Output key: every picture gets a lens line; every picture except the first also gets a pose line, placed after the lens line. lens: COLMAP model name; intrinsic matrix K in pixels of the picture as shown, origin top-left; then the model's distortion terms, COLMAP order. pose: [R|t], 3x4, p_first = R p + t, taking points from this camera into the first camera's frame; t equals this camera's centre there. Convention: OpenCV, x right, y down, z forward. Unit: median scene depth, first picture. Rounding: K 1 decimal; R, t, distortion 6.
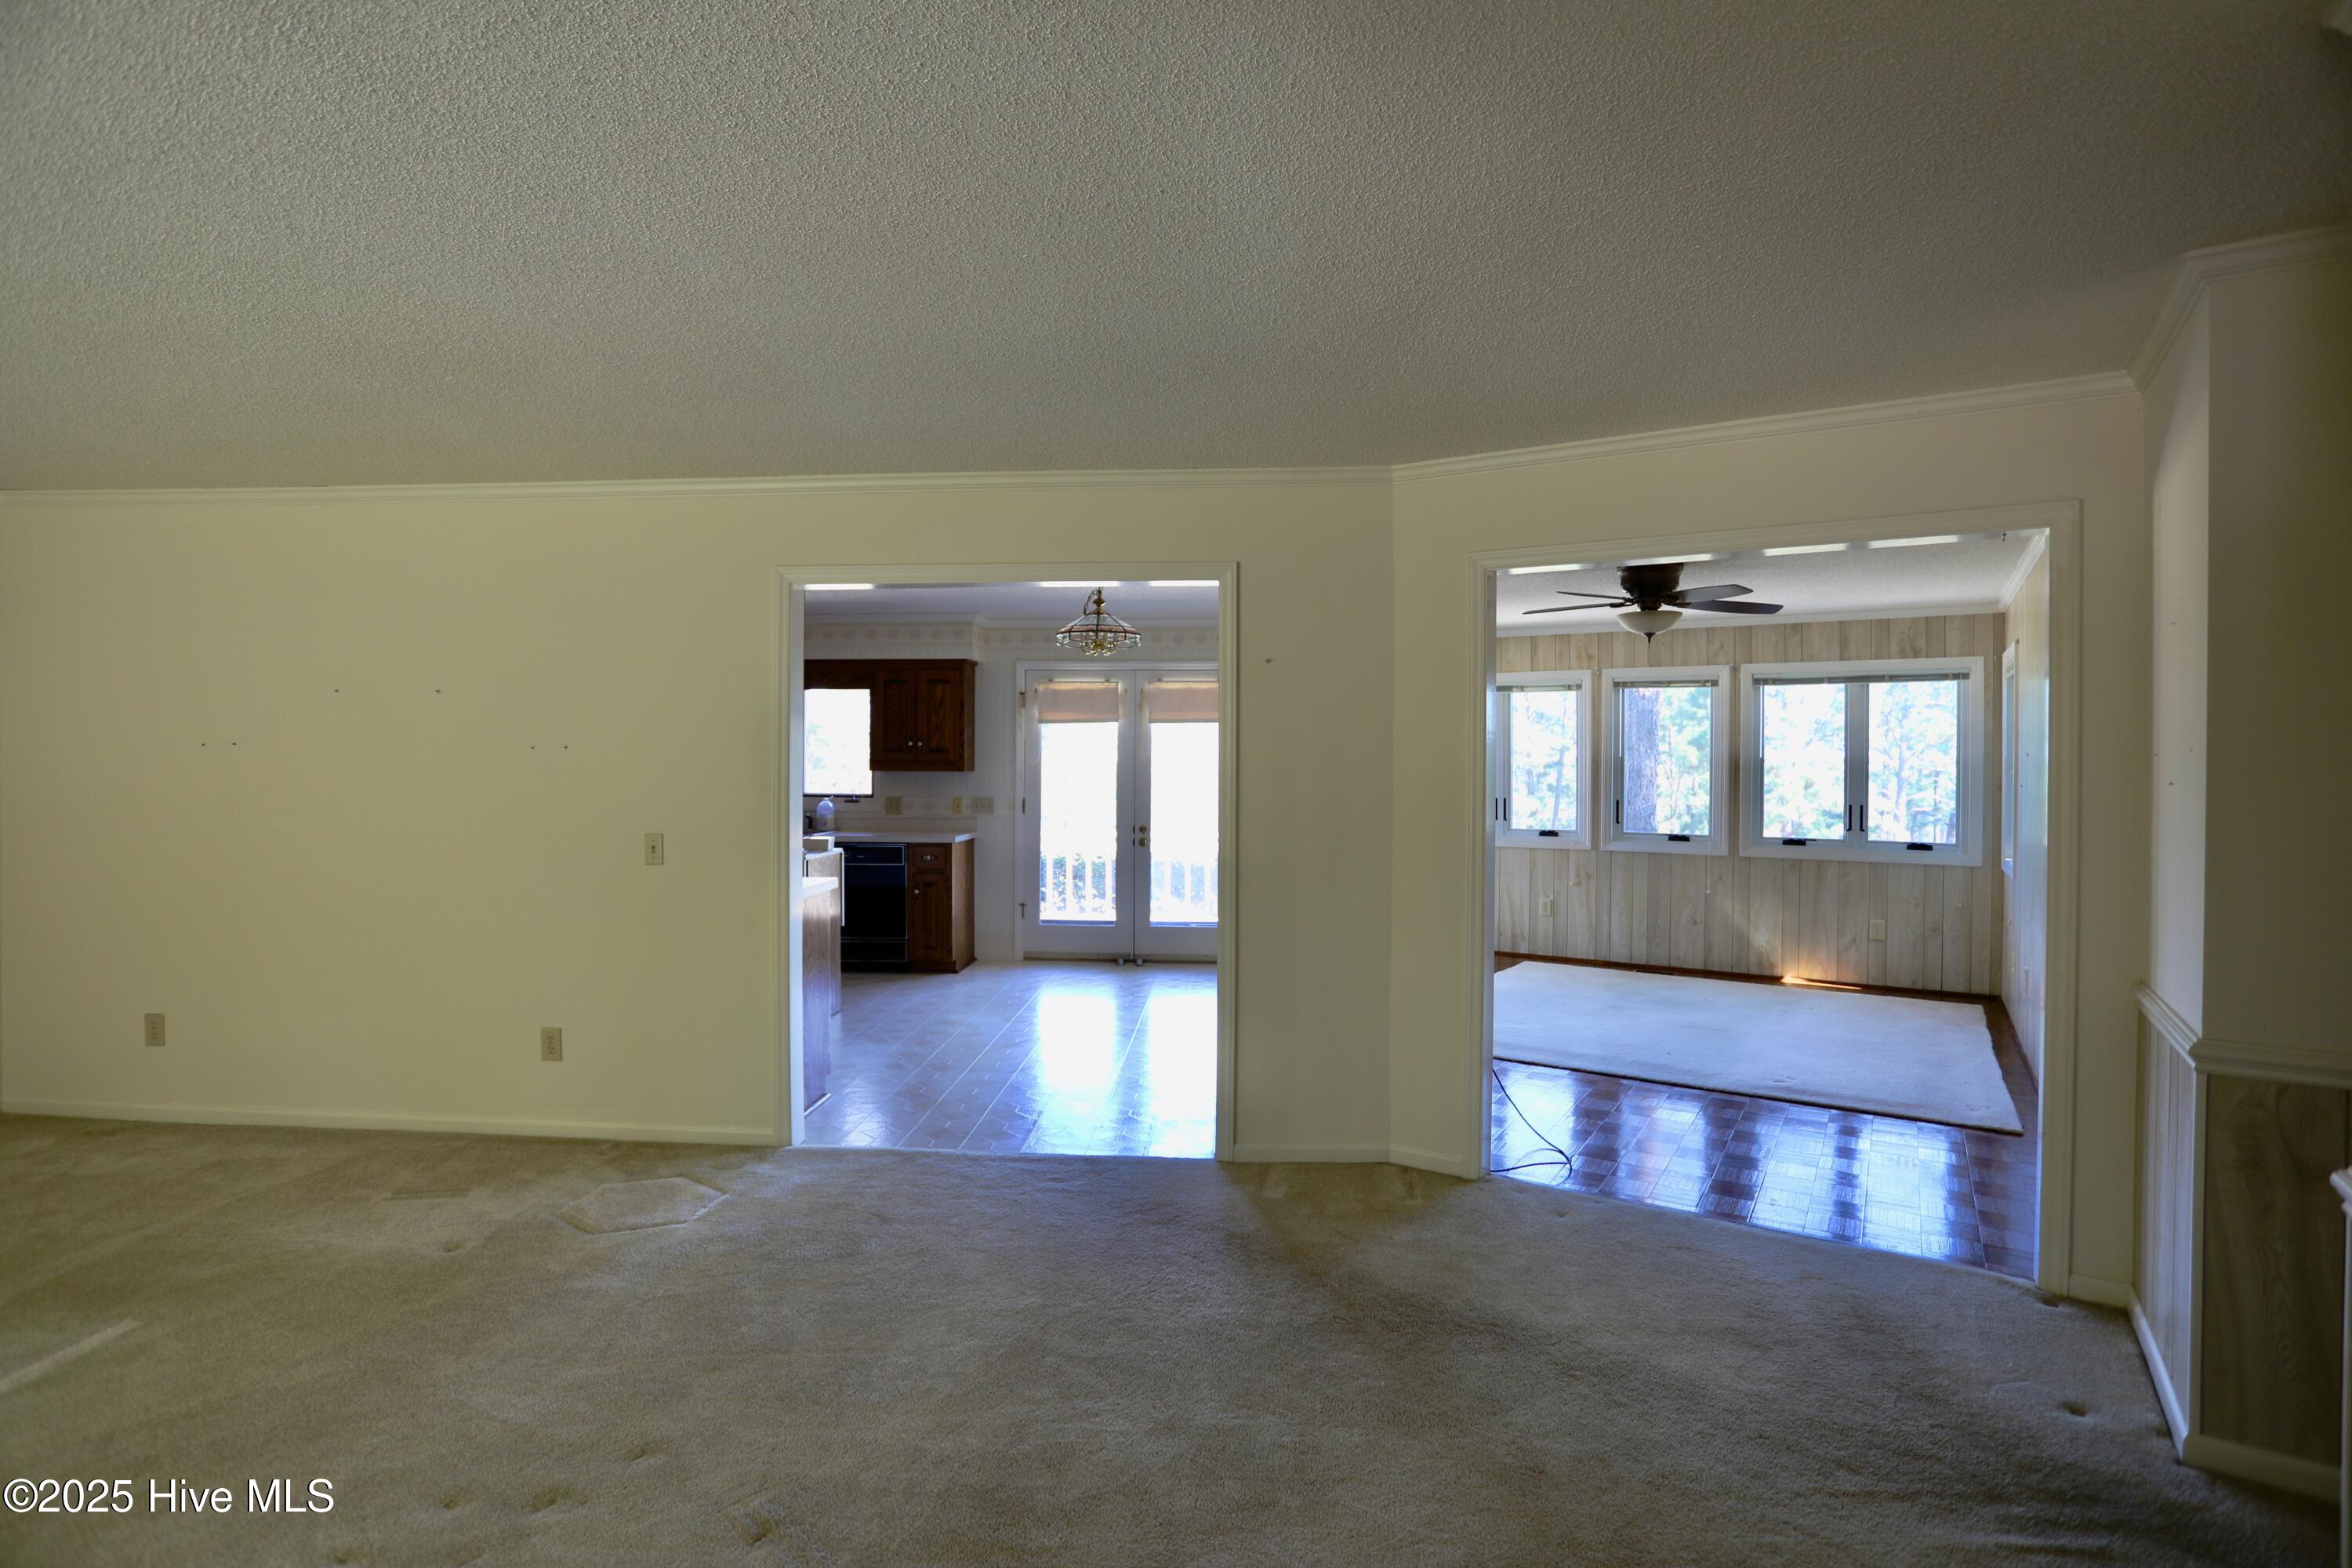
lens RADIAL K [[1143.5, 0, 1178.1], [0, 1143.5, 770.2], [0, 0, 1]] dist [-0.066967, 0.029913]
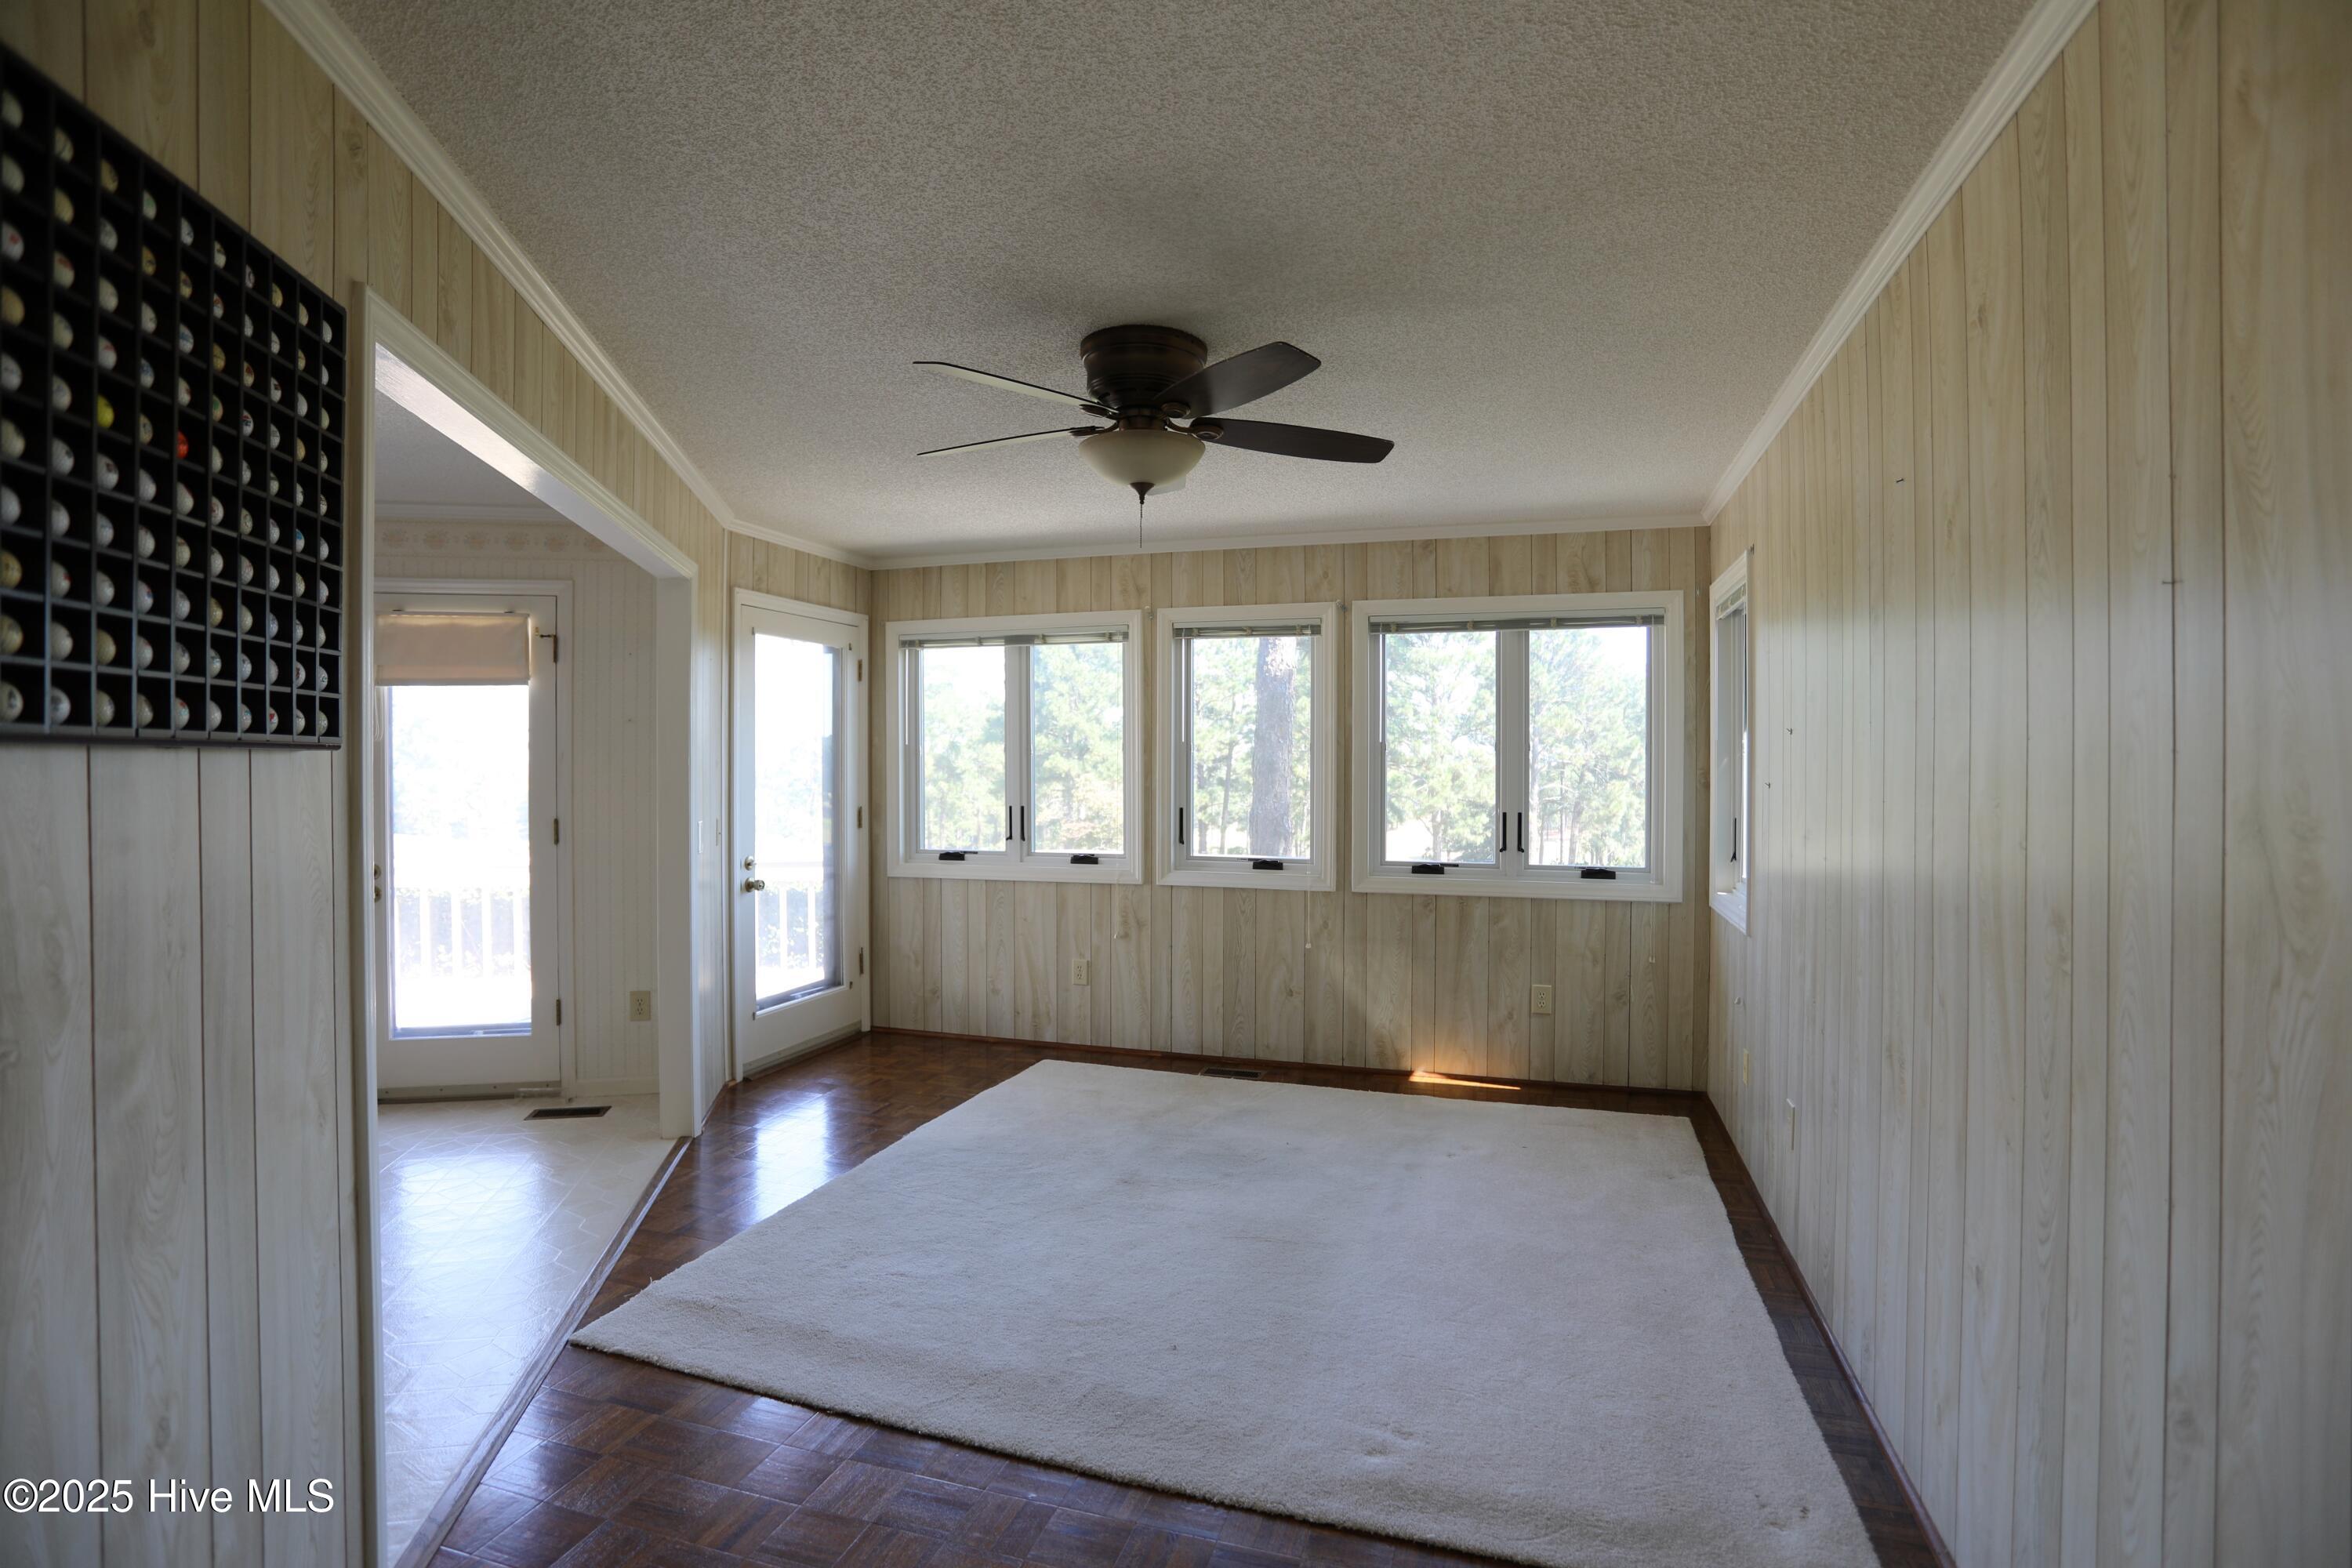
lens RADIAL K [[1147.0, 0, 1171.0], [0, 1147.0, 772.5], [0, 0, 1]] dist [-0.075280, -0.000046]
pose [[0.964471, -0.007901, 0.264071, 0.221176], [0.006398, 0.999958, 0.006549, 0.001467], [-0.264112, -0.004627, 0.964481, 0.383729]]
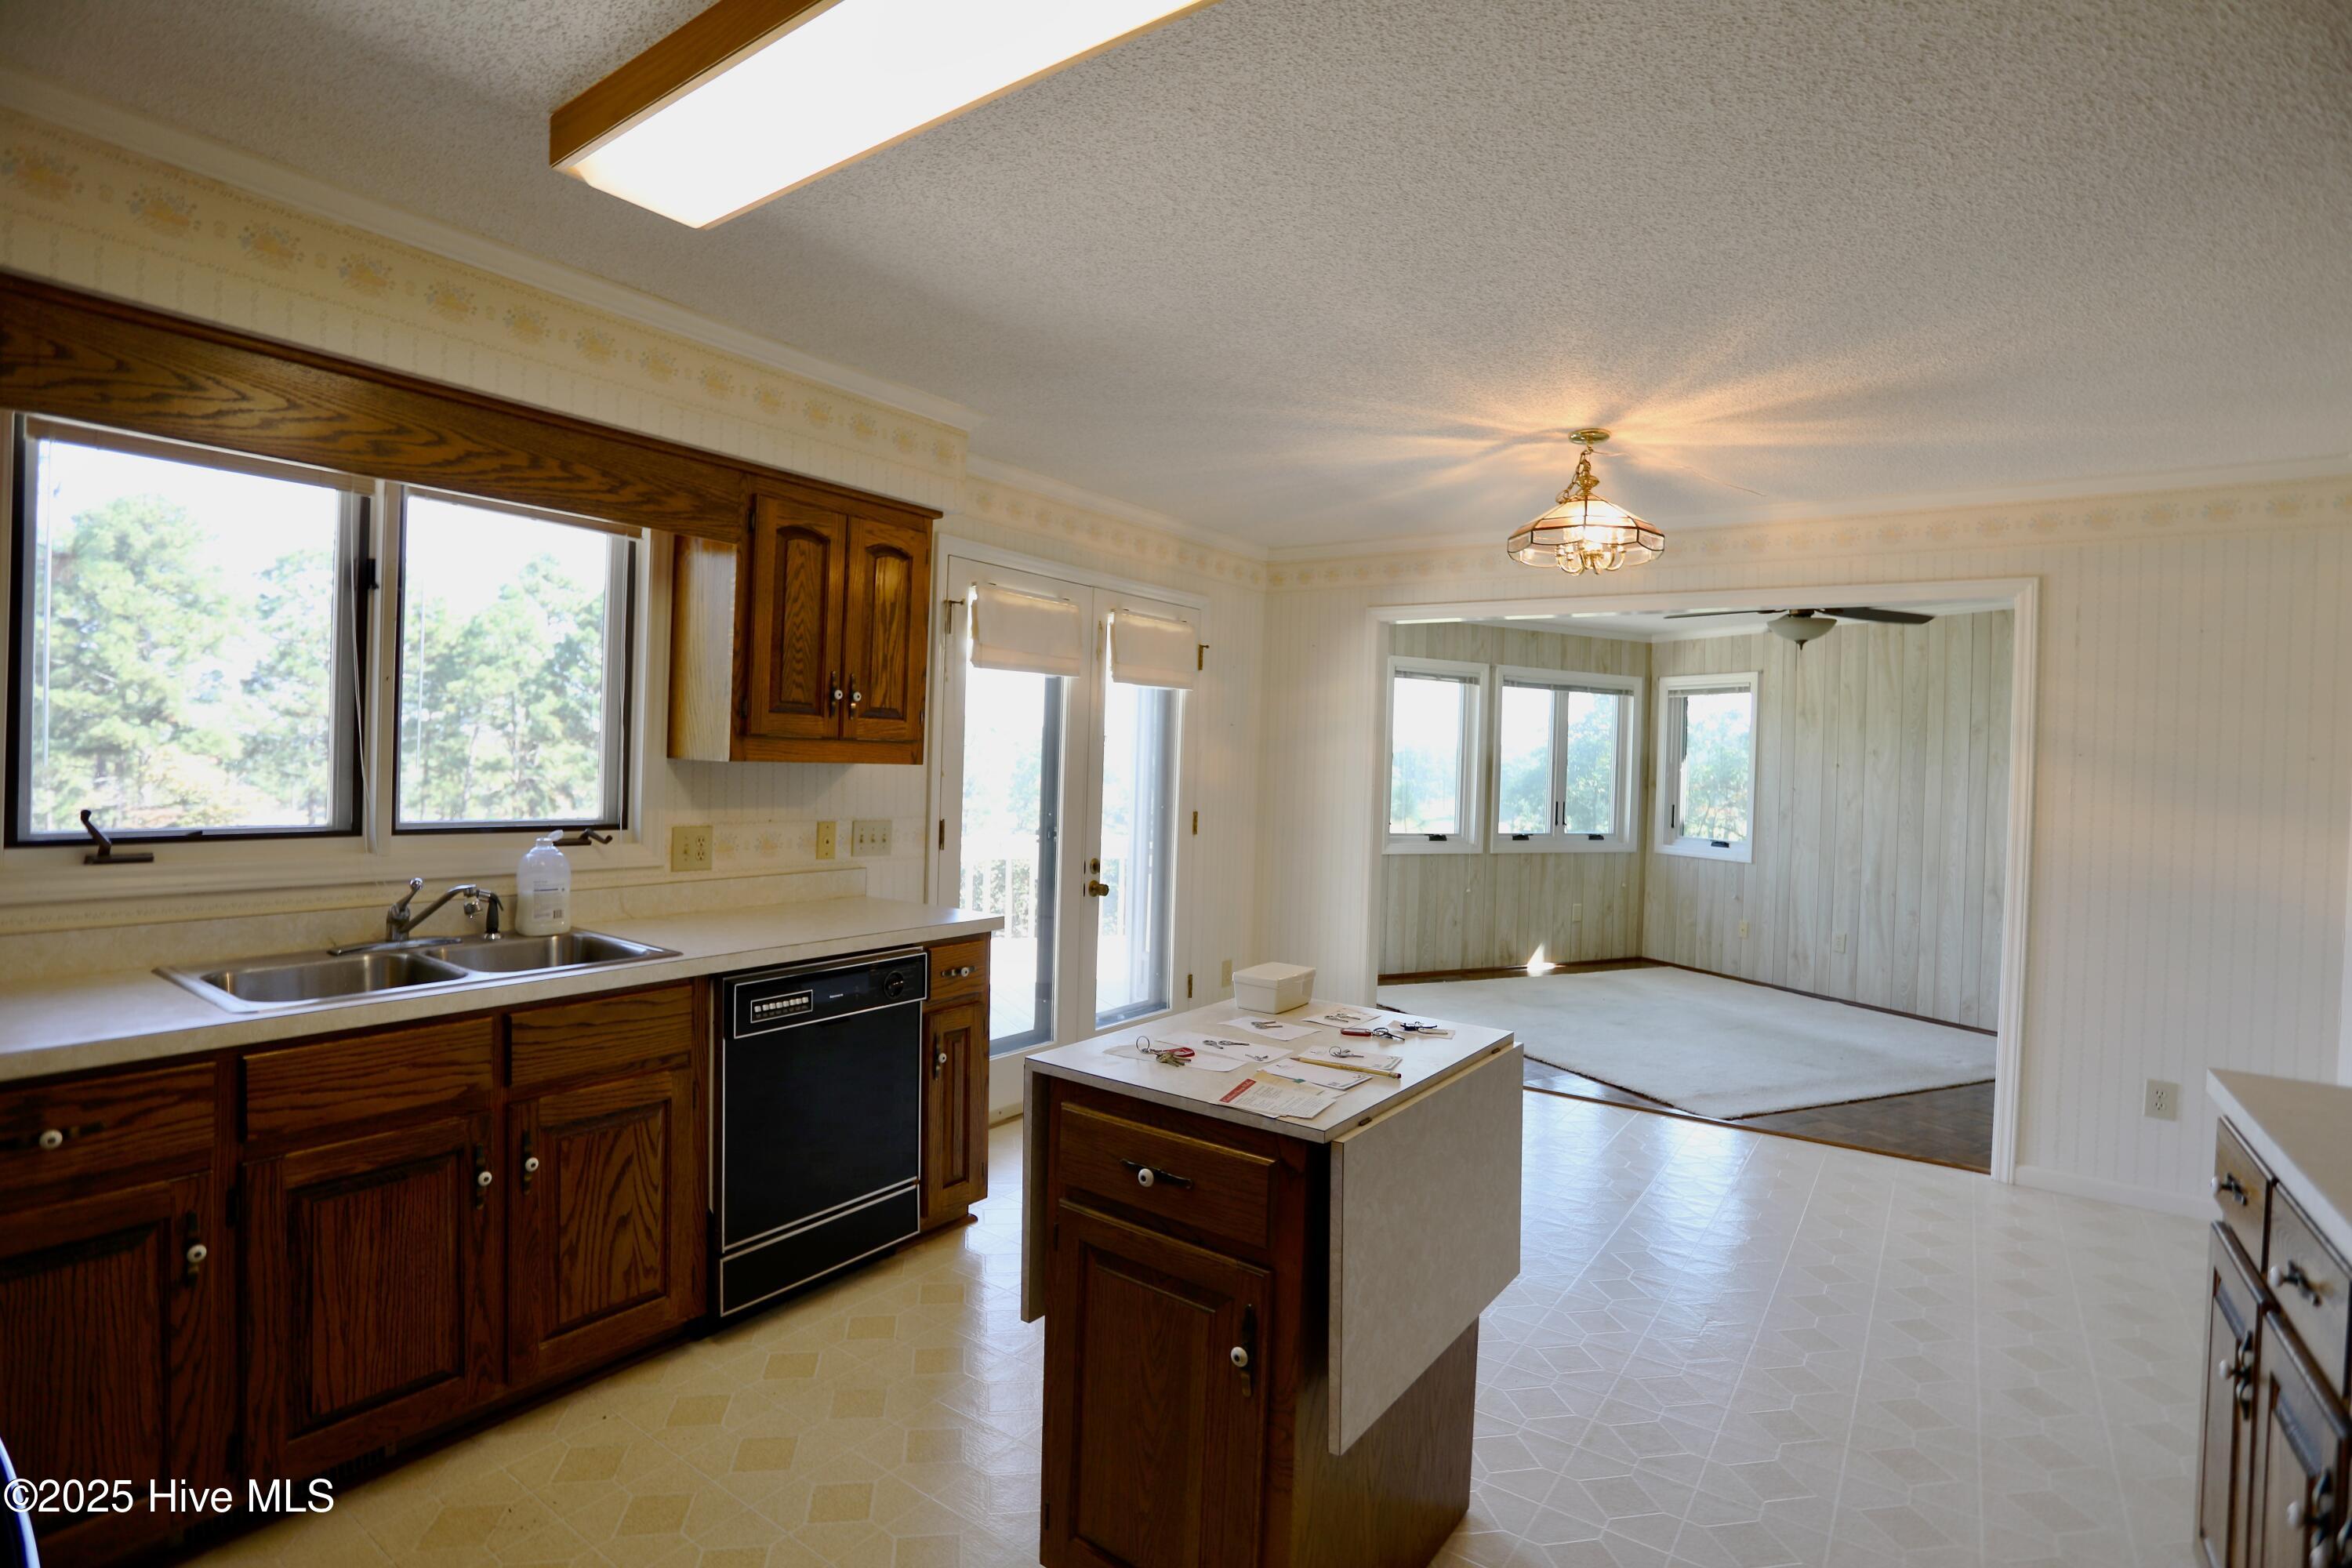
lens RADIAL K [[1143.5, 0, 1178.1], [0, 1143.5, 770.2], [0, 0, 1]] dist [-0.066967, 0.029913]
pose [[0.528022, 0.001650, 0.849229, -0.526824], [-0.022665, 0.999669, 0.012150, -0.004425], [-0.848928, -0.025663, 0.527885, 0.704964]]
